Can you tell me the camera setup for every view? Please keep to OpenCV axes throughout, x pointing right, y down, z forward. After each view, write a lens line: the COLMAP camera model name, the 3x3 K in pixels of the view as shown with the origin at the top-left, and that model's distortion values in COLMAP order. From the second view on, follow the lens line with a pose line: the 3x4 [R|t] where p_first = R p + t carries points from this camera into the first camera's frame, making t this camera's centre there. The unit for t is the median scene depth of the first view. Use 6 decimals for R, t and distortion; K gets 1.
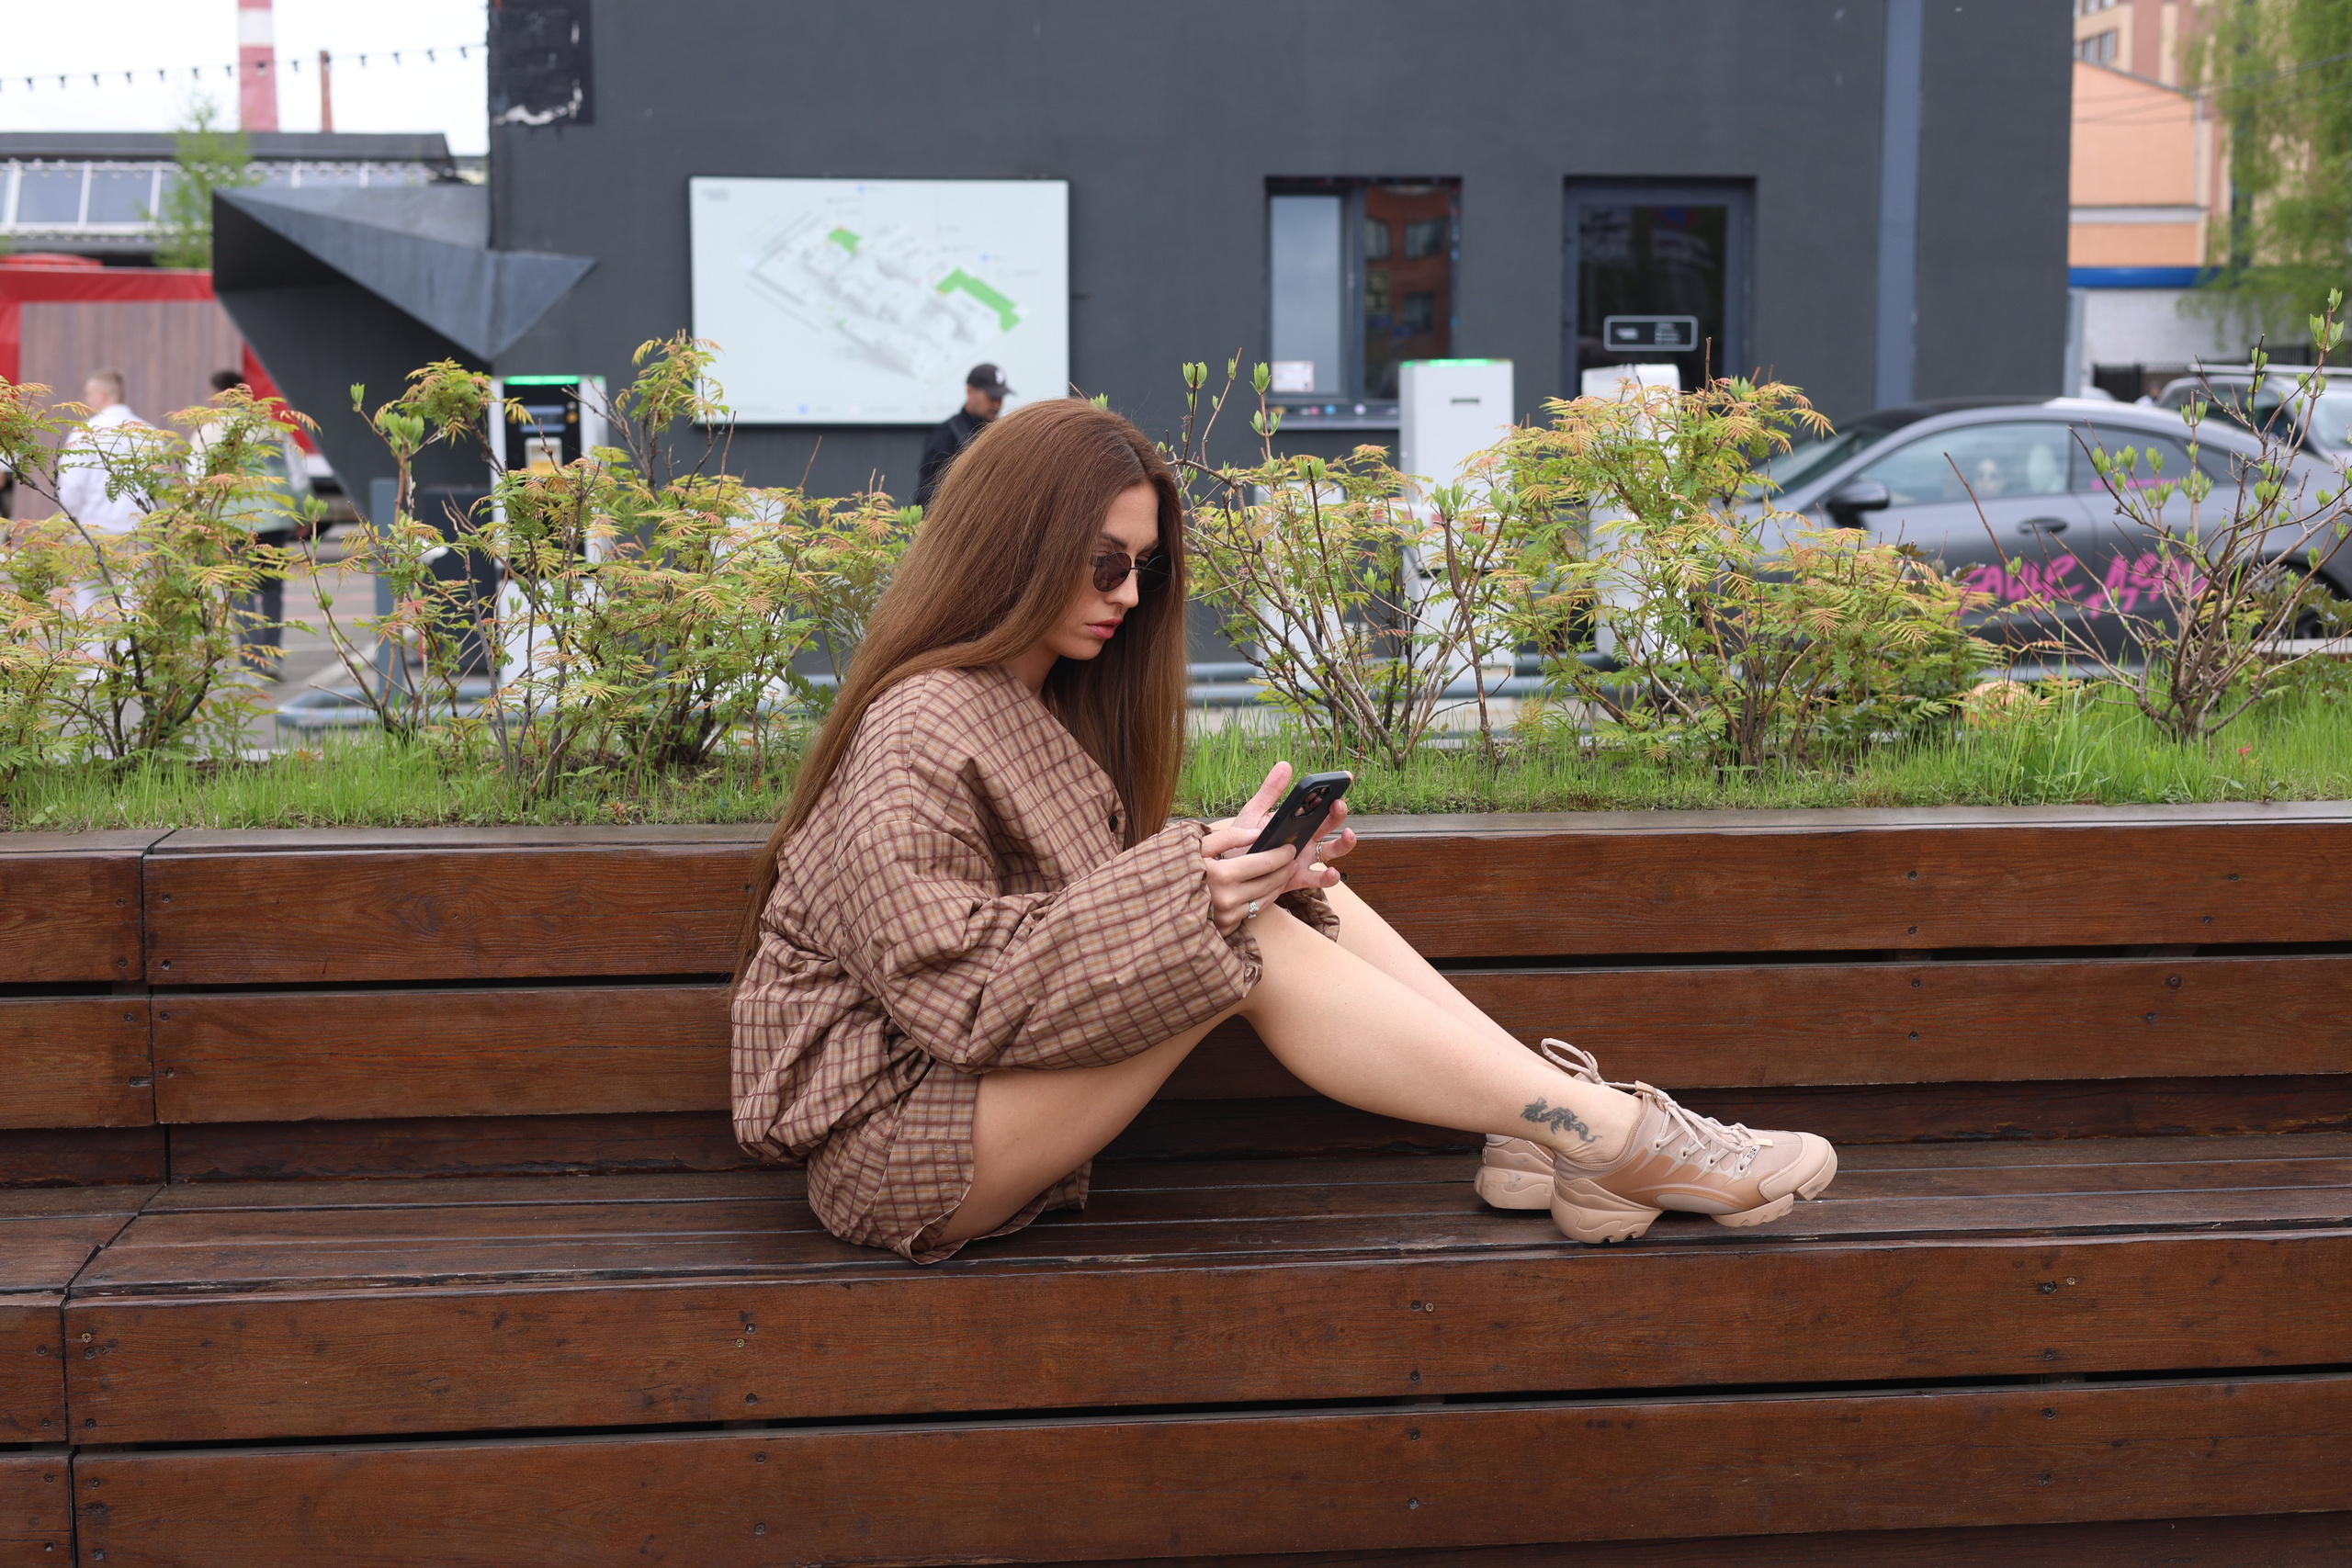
lens RADIAL K [[3255.8, 0, 1176.0], [0, 3255.8, 784.0], [0, 0, 1]] dist [0.070025, -0.313810]
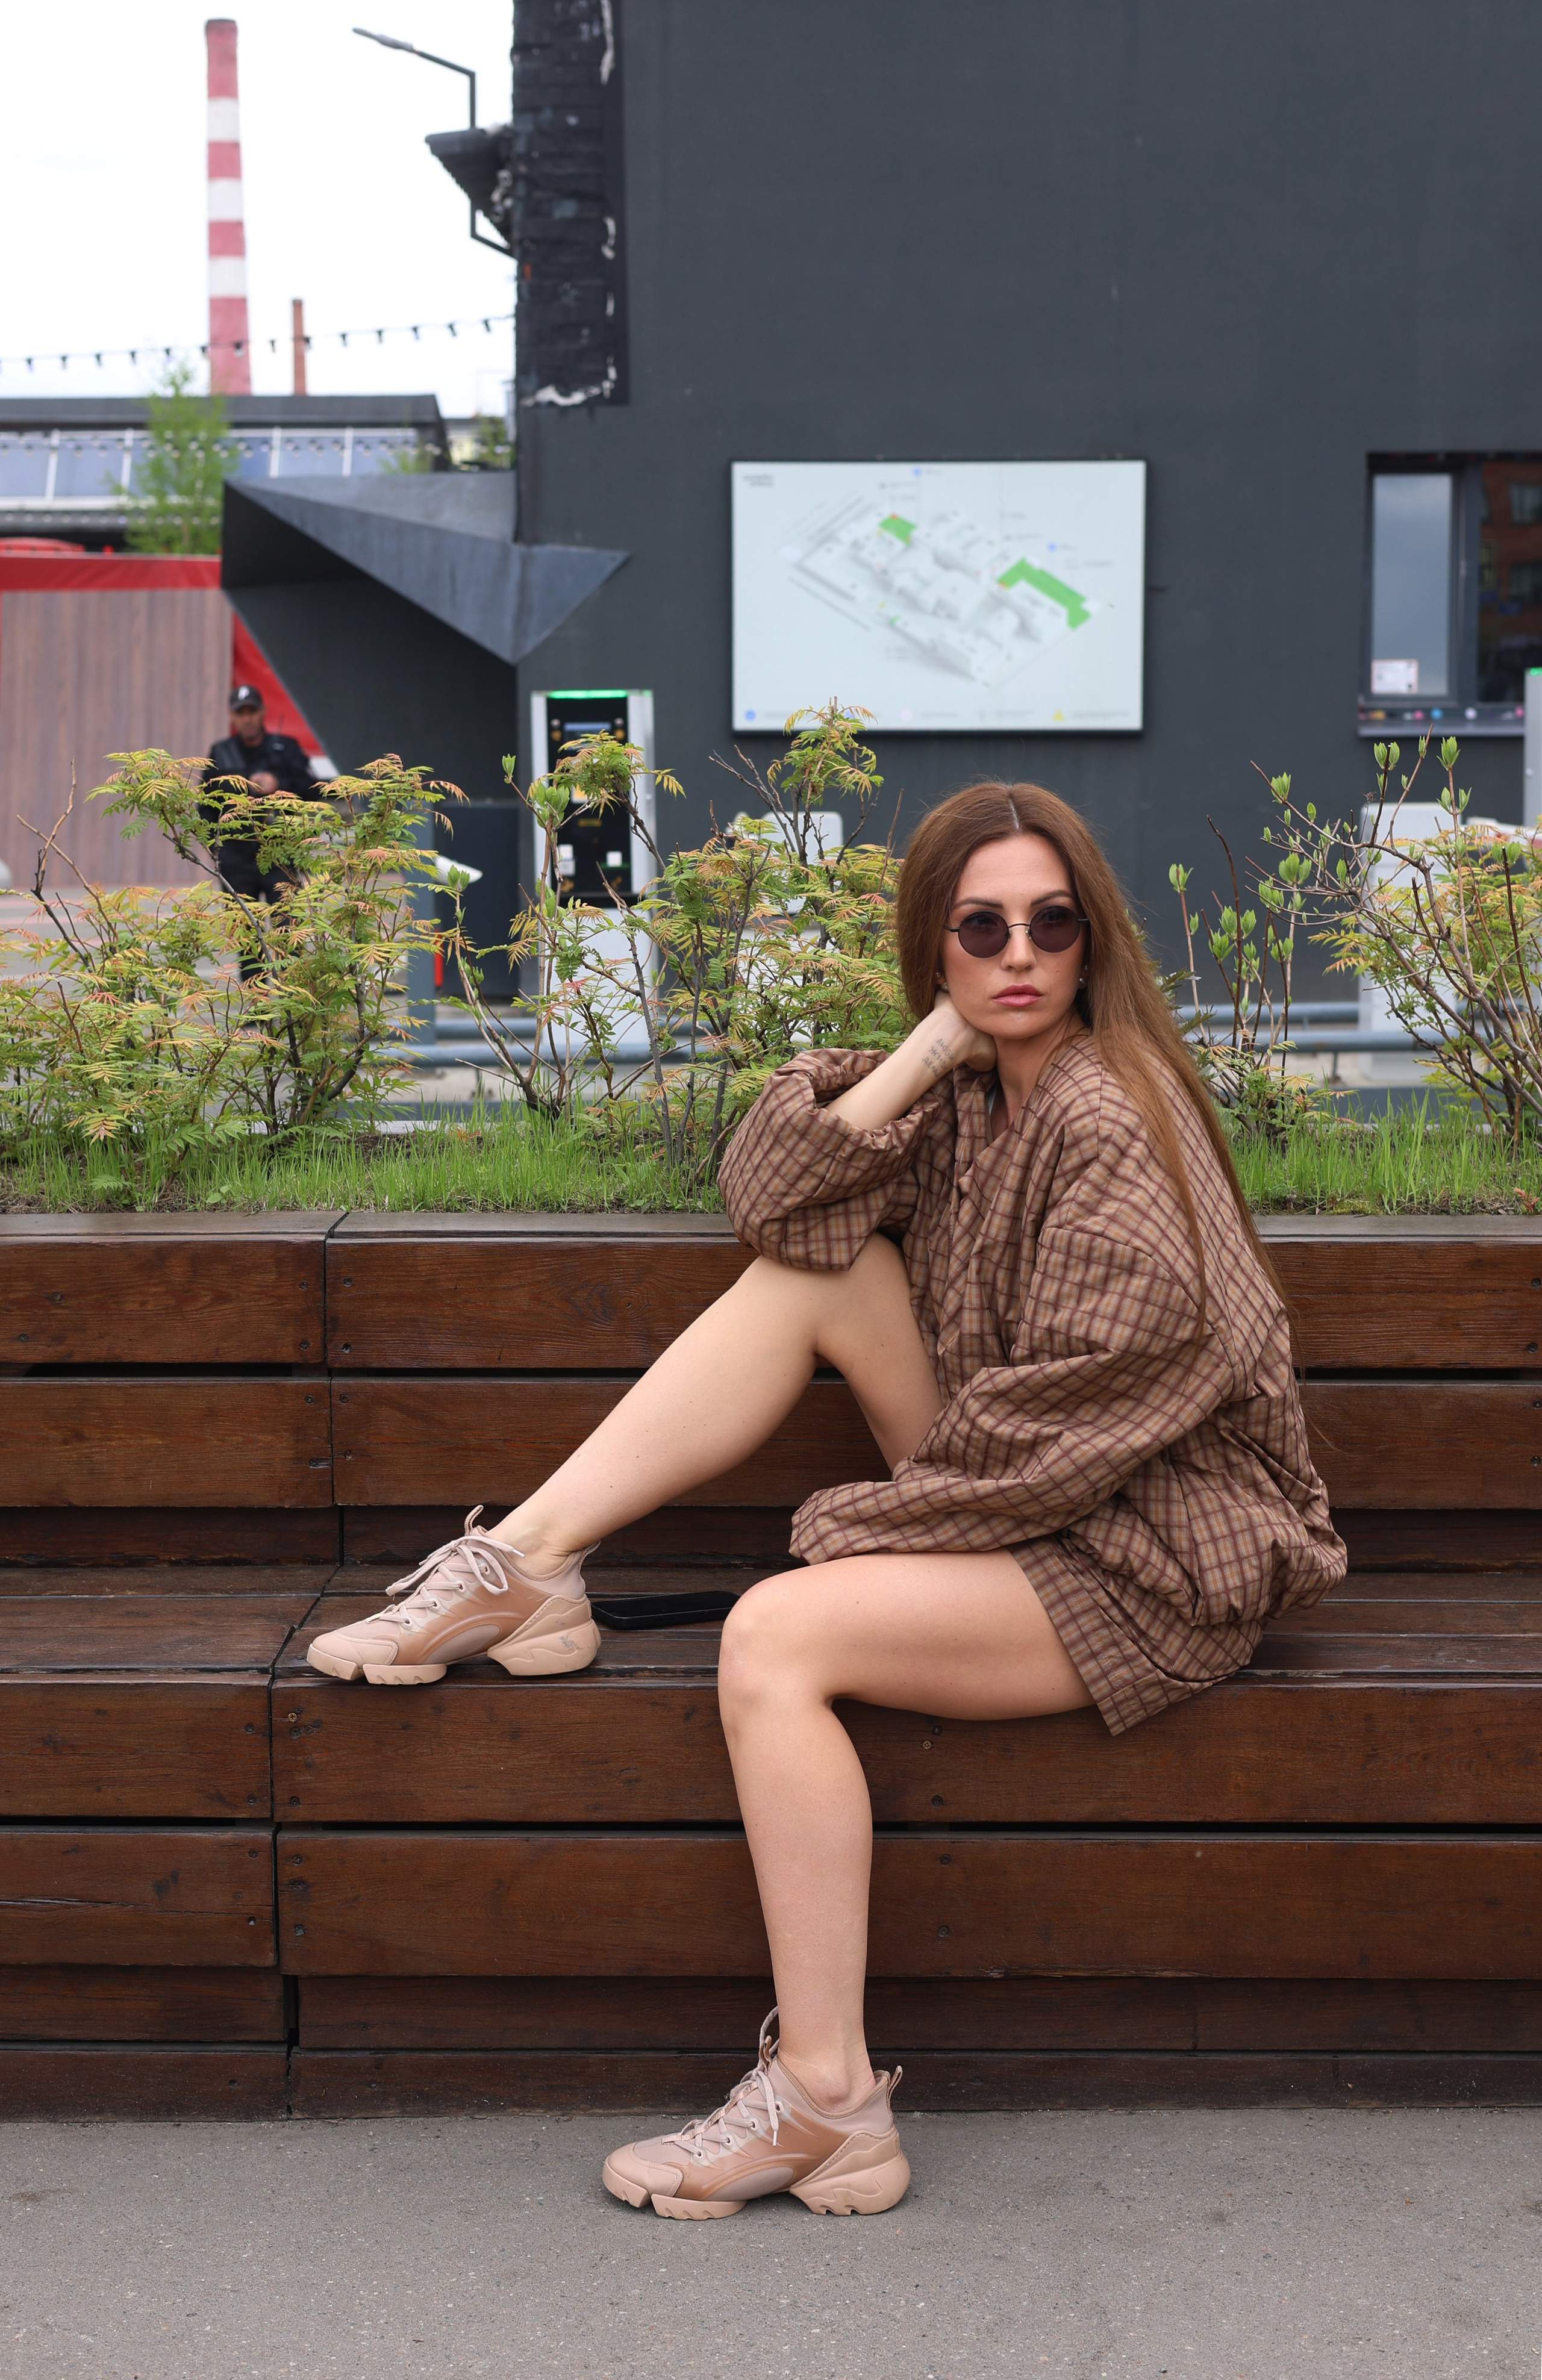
lens RADIAL K [[3634.4, 0, 771.0], [0, 3634.4, 1190.0], [0, 0, 1]] dist [0.046201, -0.153983]
pose [[0.991944, 0.015599, -0.125713, -0.038830], [-0.013086, 0.999698, 0.020786, -0.018227], [0.126000, -0.018974, 0.991849, -0.092722]]
